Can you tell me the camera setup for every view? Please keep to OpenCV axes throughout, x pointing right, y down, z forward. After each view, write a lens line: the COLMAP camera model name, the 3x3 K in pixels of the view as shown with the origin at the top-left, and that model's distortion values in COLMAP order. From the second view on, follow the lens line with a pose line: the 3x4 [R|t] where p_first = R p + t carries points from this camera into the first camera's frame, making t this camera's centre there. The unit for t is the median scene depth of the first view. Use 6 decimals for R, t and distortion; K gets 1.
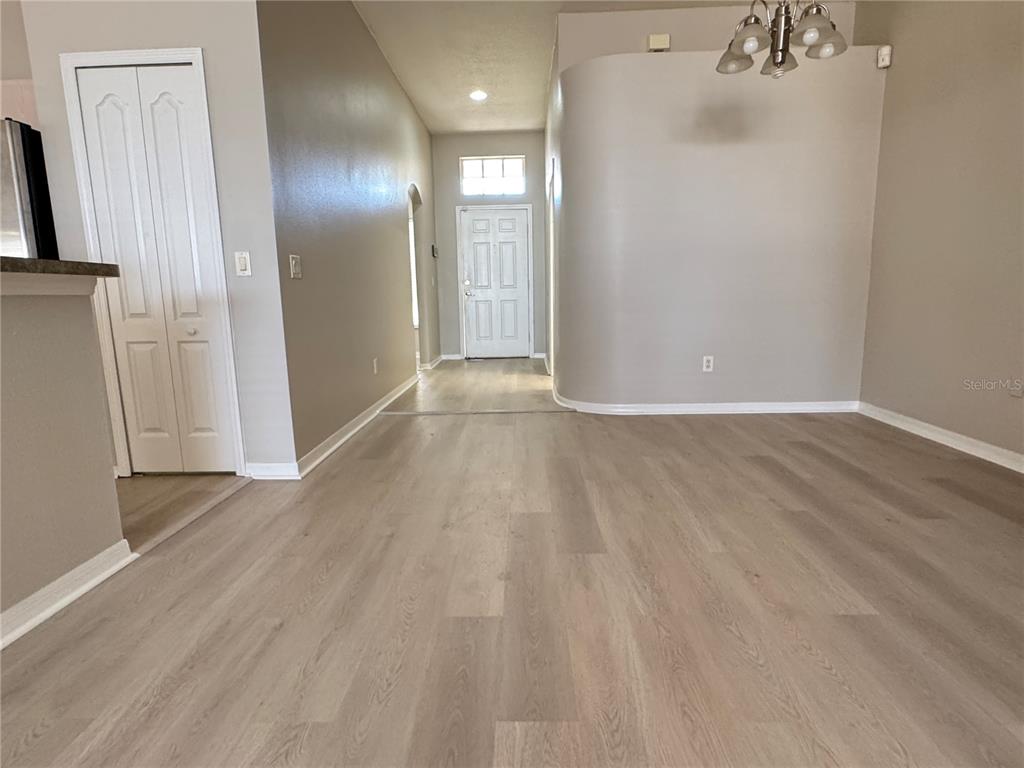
lens RADIAL K [[568.6, 0, 508.0], [0, 568.6, 385.3], [0, 0, 1]] dist [0.001780, 0.000692]
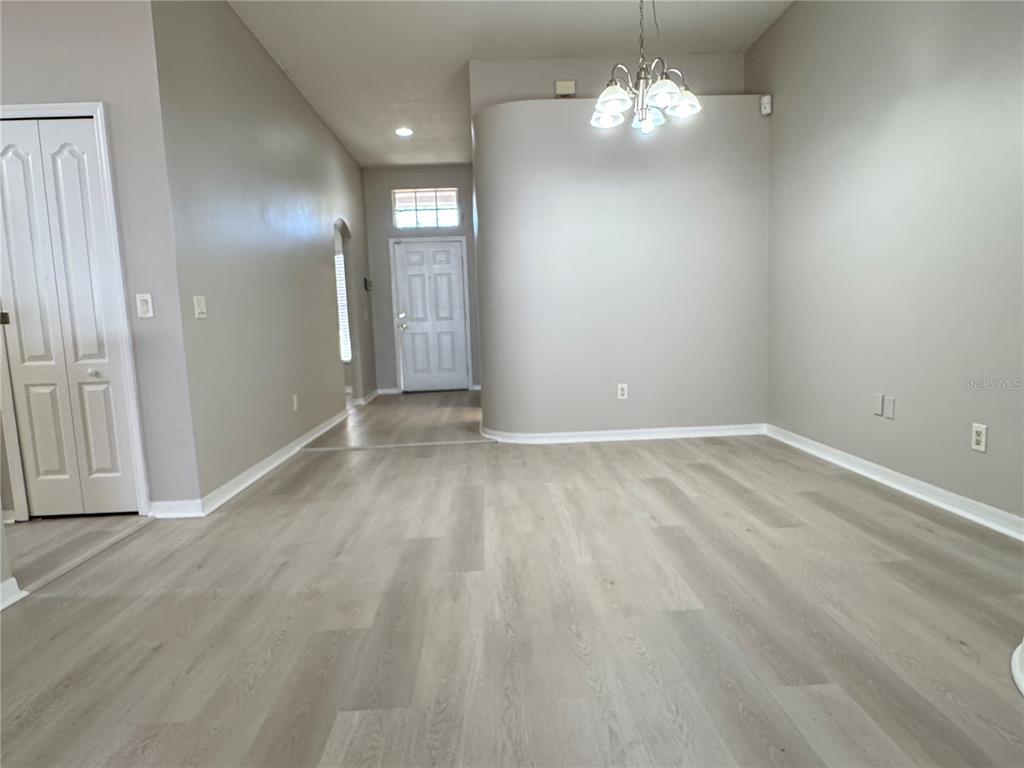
lens RADIAL K [[602.1, 0, 507.4], [0, 602.1, 386.4], [0, 0, 1]] dist [-0.001636, 0.001583]
pose [[0.997720, -0.024537, 0.062867, 0.091709], [0.027913, 0.998183, -0.053397, 0.006303], [-0.061443, 0.055030, 0.996592, -0.090609]]
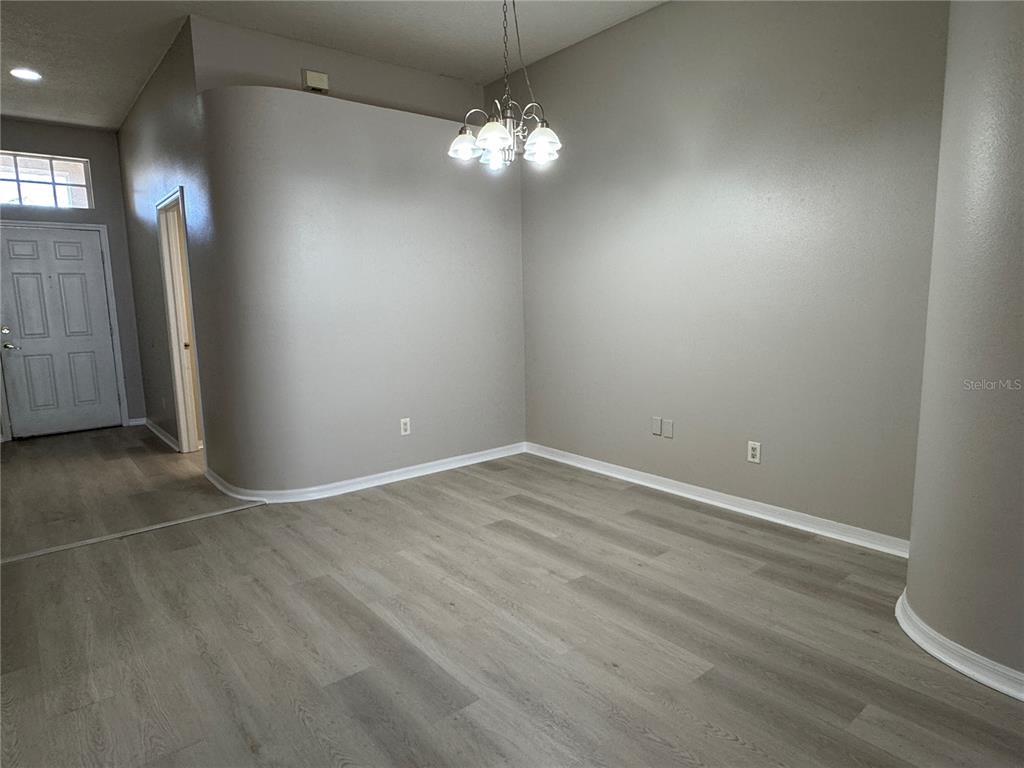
lens RADIAL K [[609.6, 0, 508.3], [0, 609.6, 385.0], [0, 0, 1]] dist [-0.000910, 0.000360]
pose [[0.756135, -0.089585, 0.648255, -0.215896], [0.112370, 0.993647, 0.006246, -0.115035], [-0.644696, 0.068121, 0.761397, 0.120718]]
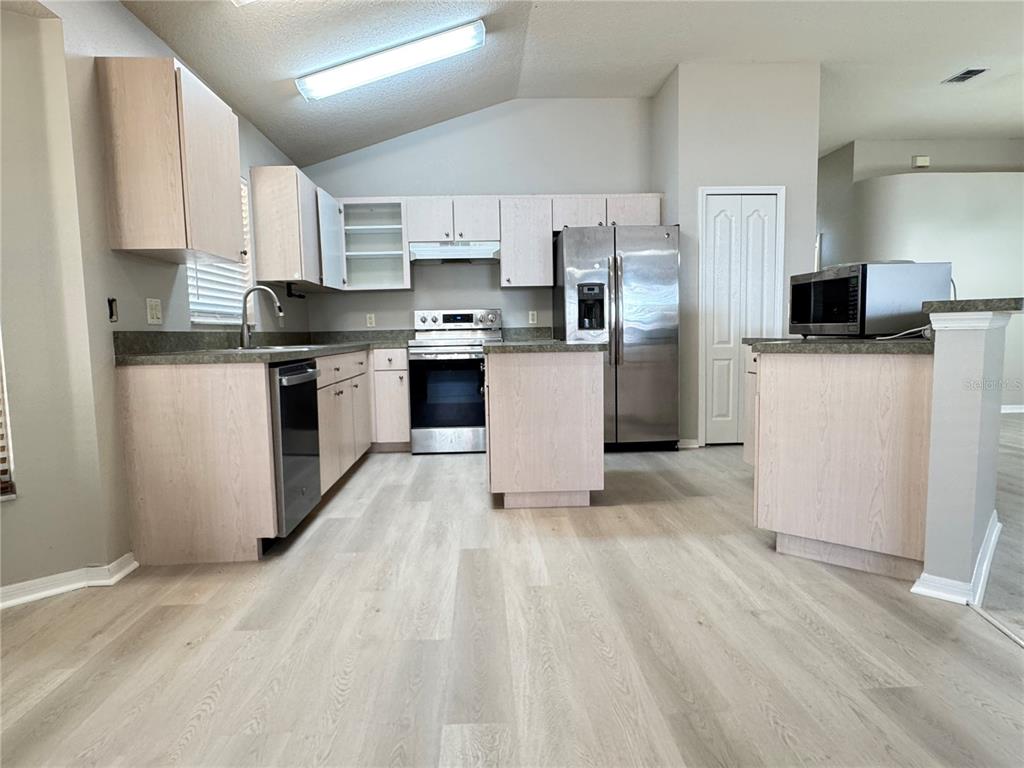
lens RADIAL K [[602.1, 0, 507.4], [0, 602.1, 386.4], [0, 0, 1]] dist [-0.001636, 0.001583]
pose [[0.996491, -0.006671, 0.083434, -1.151426], [0.012759, 0.997276, -0.072645, 0.095130], [-0.082722, 0.073454, 0.993862, -0.512040]]
